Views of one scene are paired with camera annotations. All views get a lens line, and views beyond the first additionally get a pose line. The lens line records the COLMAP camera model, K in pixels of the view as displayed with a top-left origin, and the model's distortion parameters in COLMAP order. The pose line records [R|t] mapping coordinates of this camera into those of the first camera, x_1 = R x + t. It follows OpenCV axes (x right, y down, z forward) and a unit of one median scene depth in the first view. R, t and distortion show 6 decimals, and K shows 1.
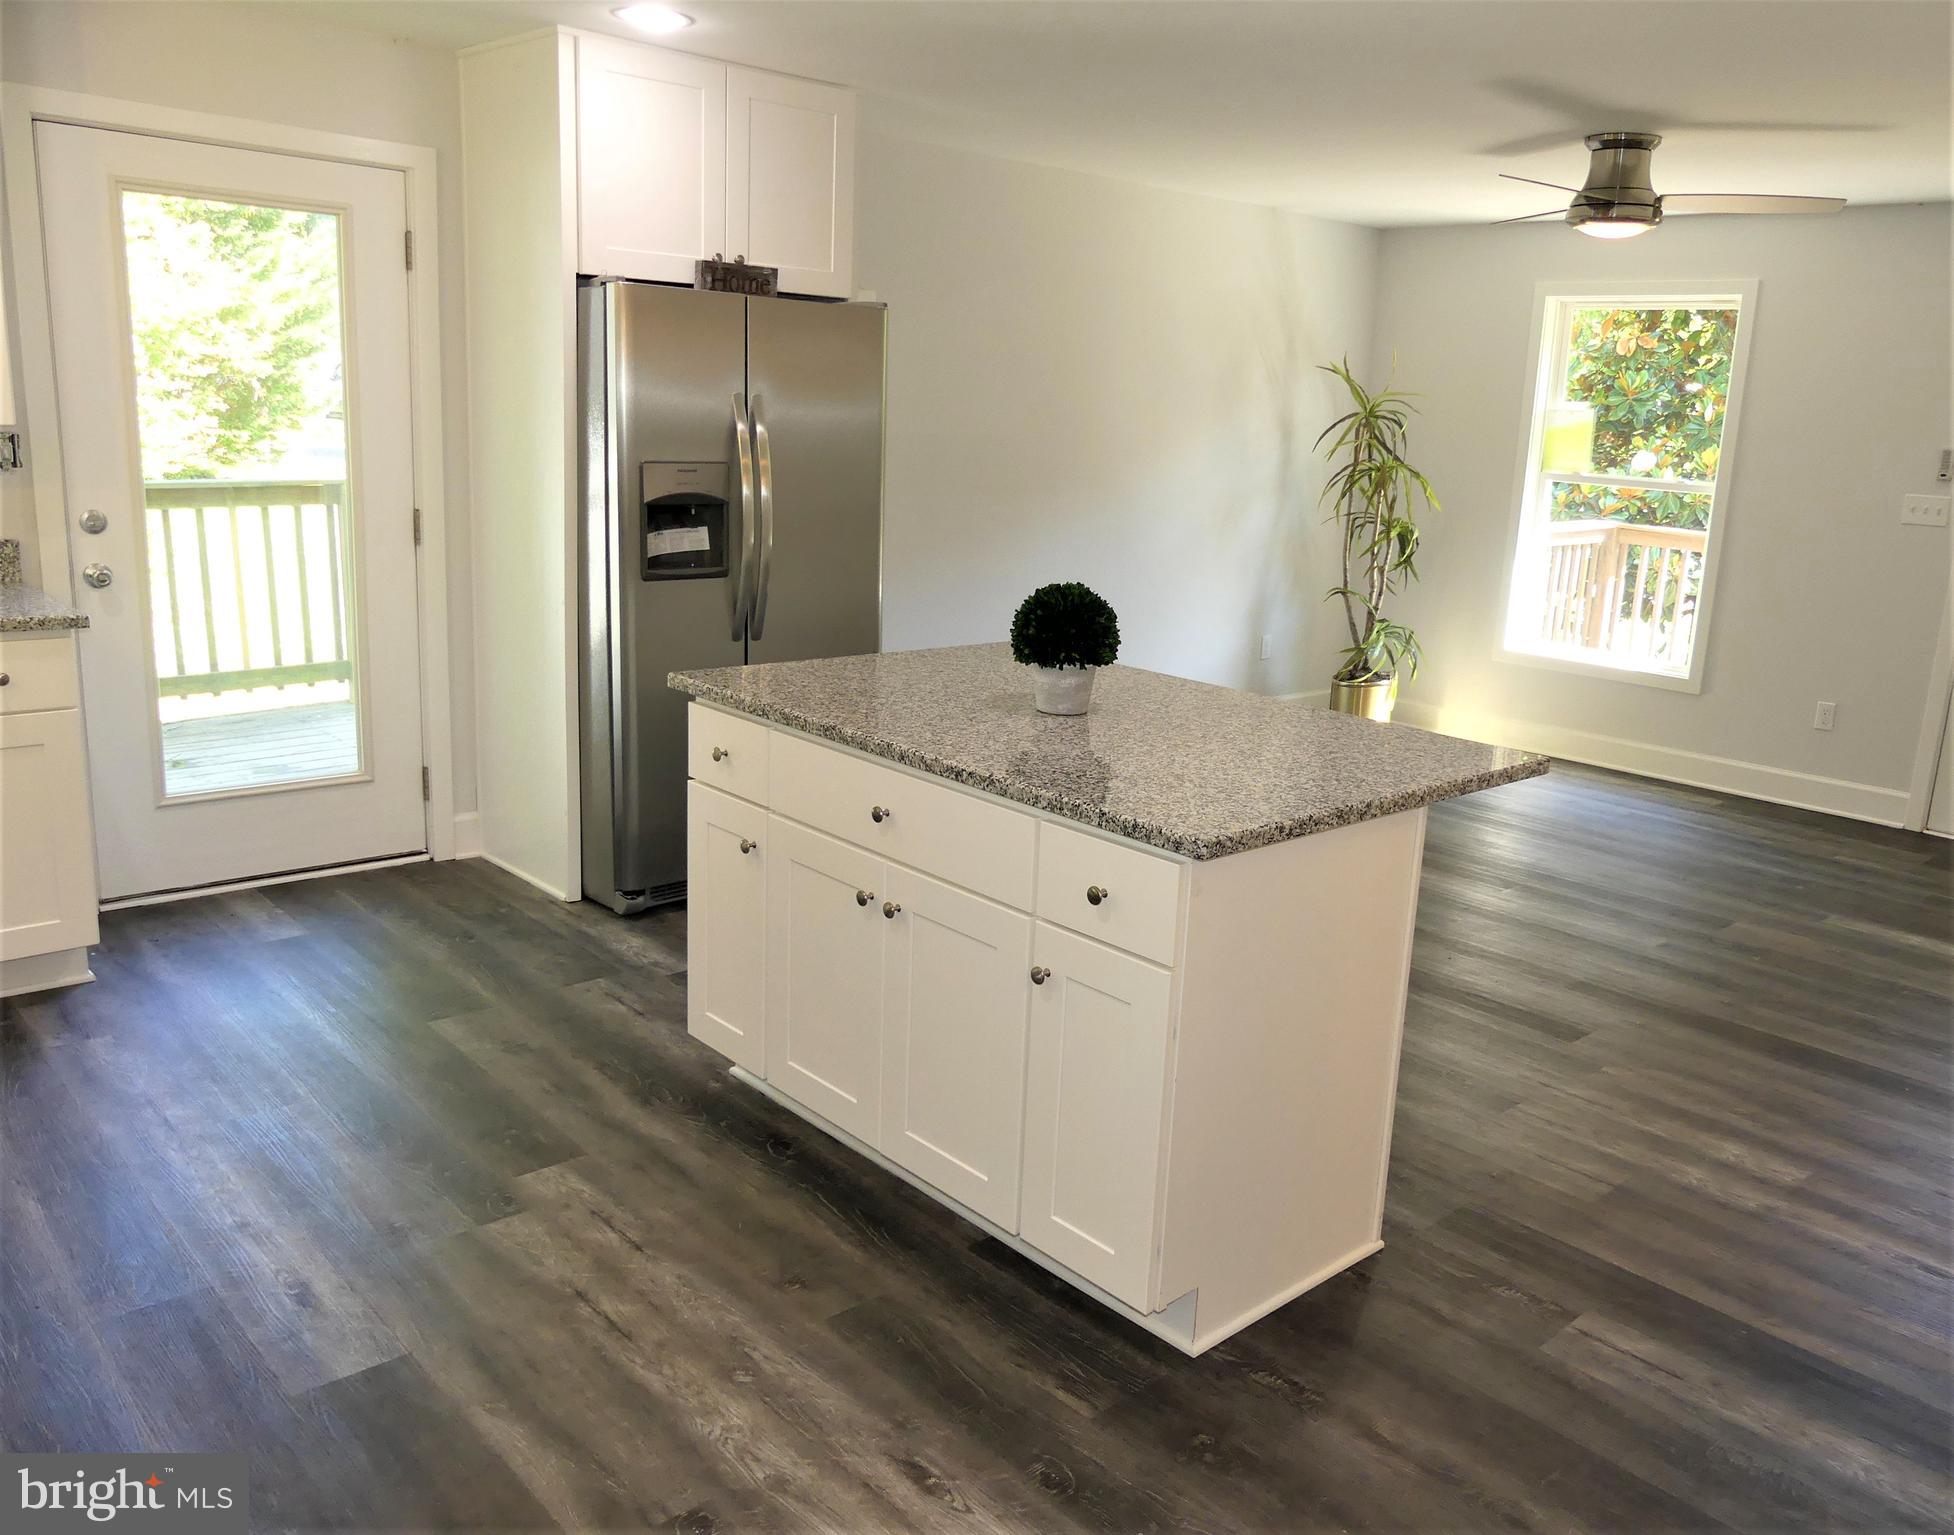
lens RADIAL K [[1542.2, 0, 1029.3], [0, 1542.2, 769.1], [0, 0, 1]] dist [-0.019087, -0.005459]
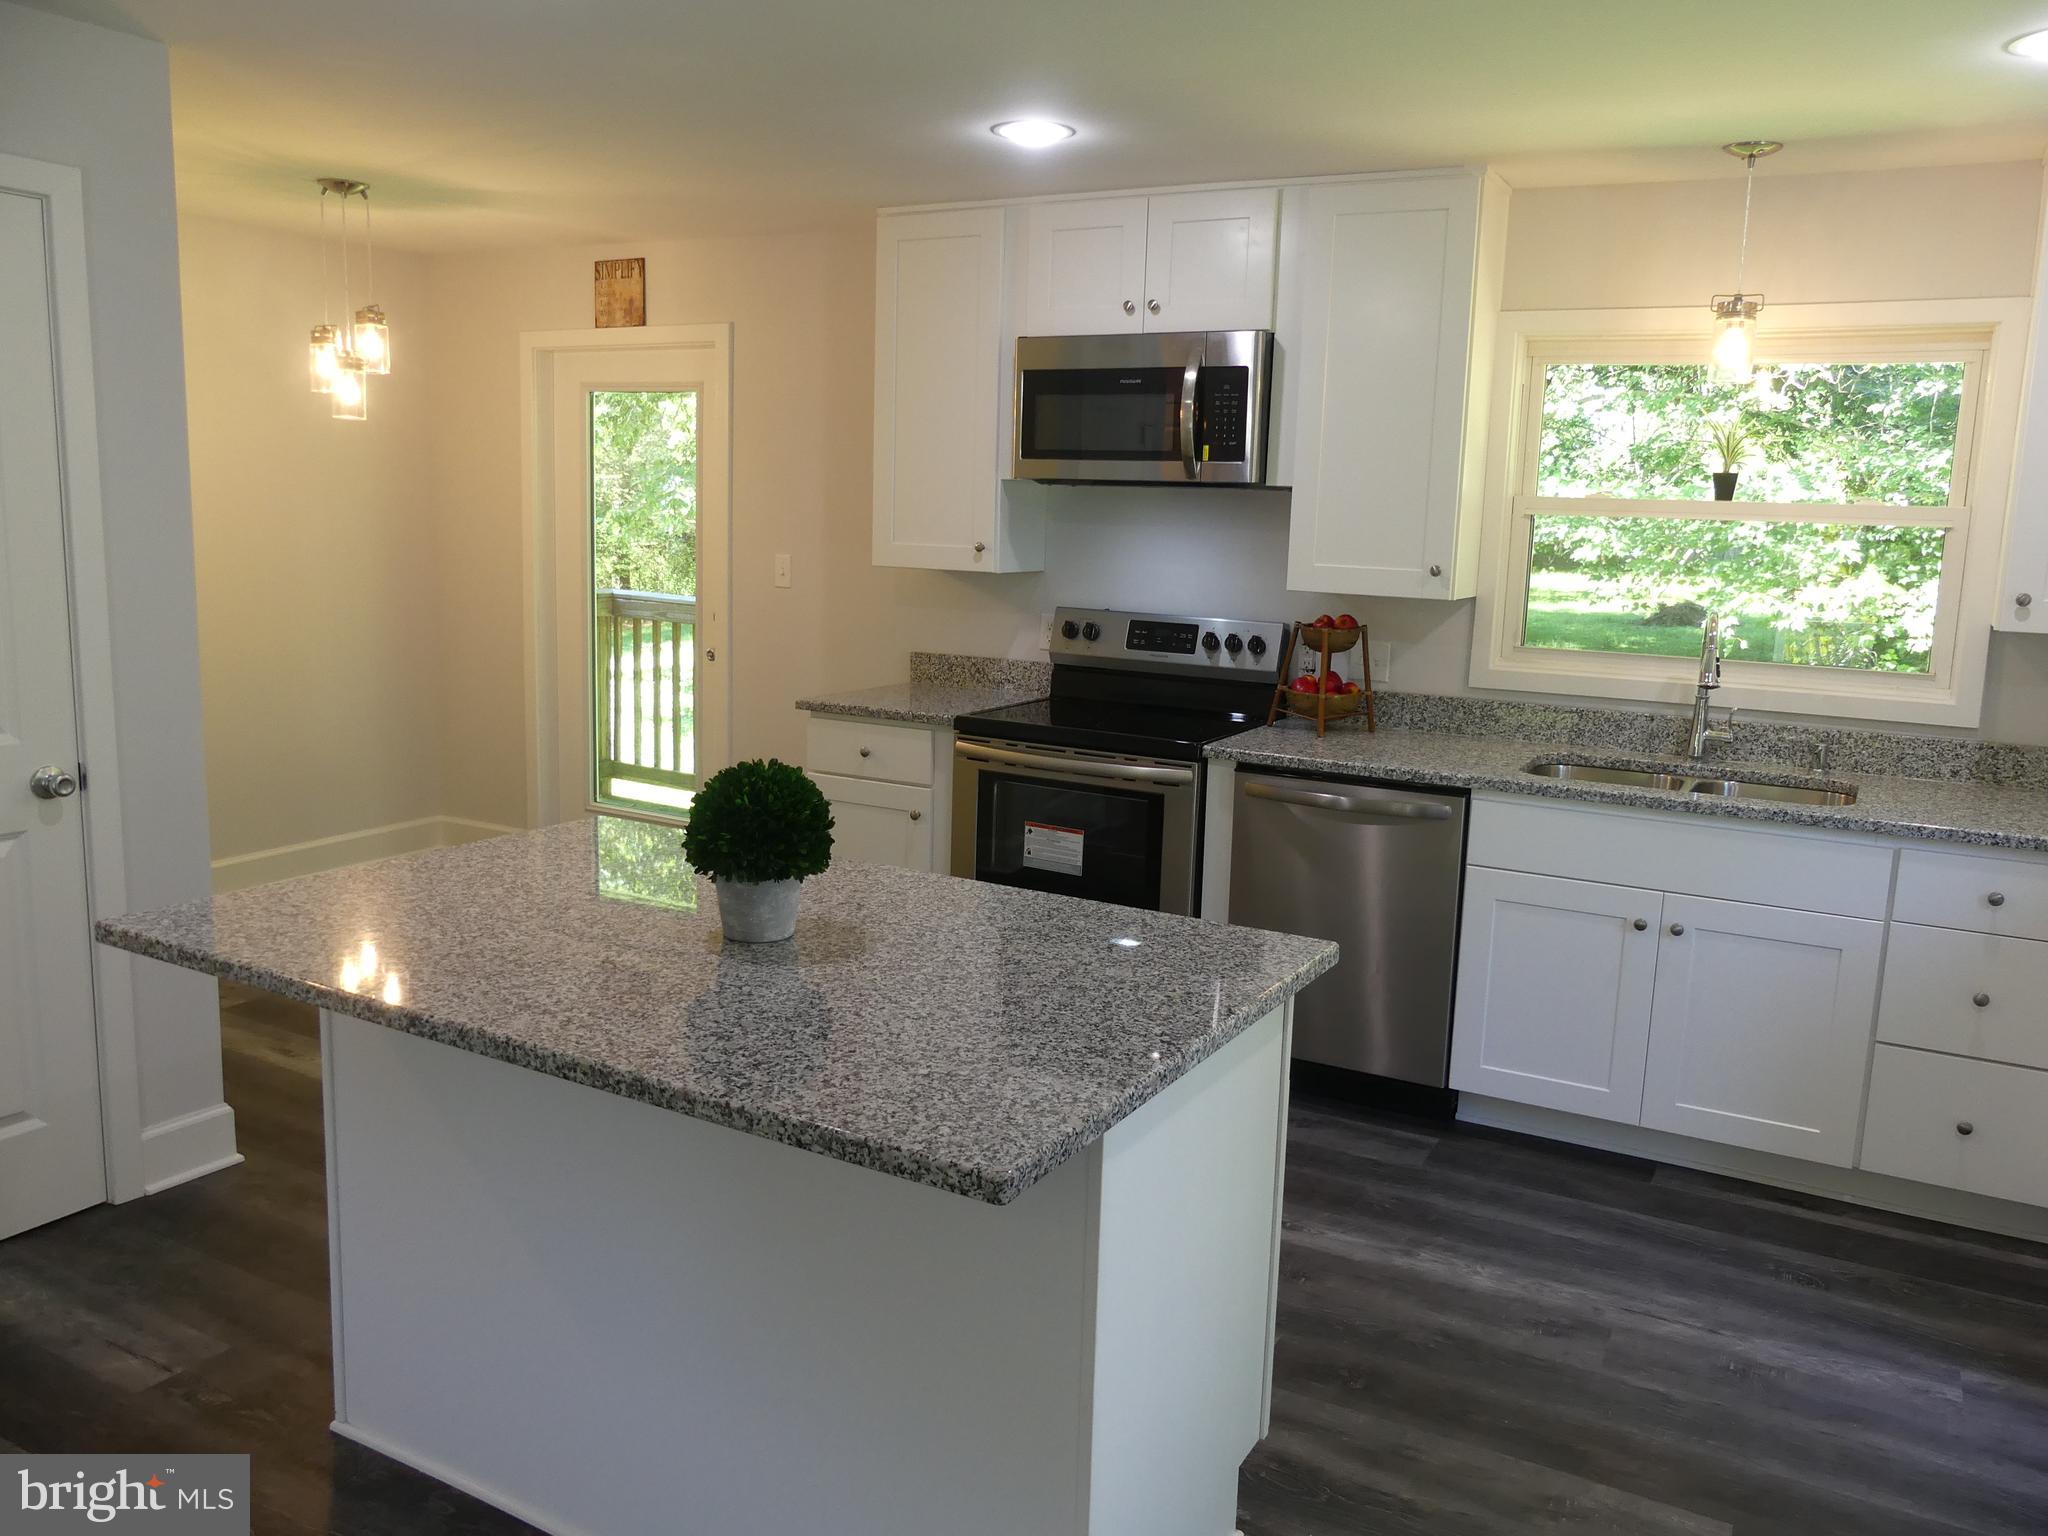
lens RADIAL K [[1536.2, 0, 1041.9], [0, 1536.2, 766.6], [0, 0, 1]] dist [-0.035438, 0.033943]
pose [[-0.947461, -0.033701, -0.318090, 0.144722], [-0.153575, 0.920249, 0.359940, -0.442001], [0.280592, 0.389879, -0.877076, 1.865701]]
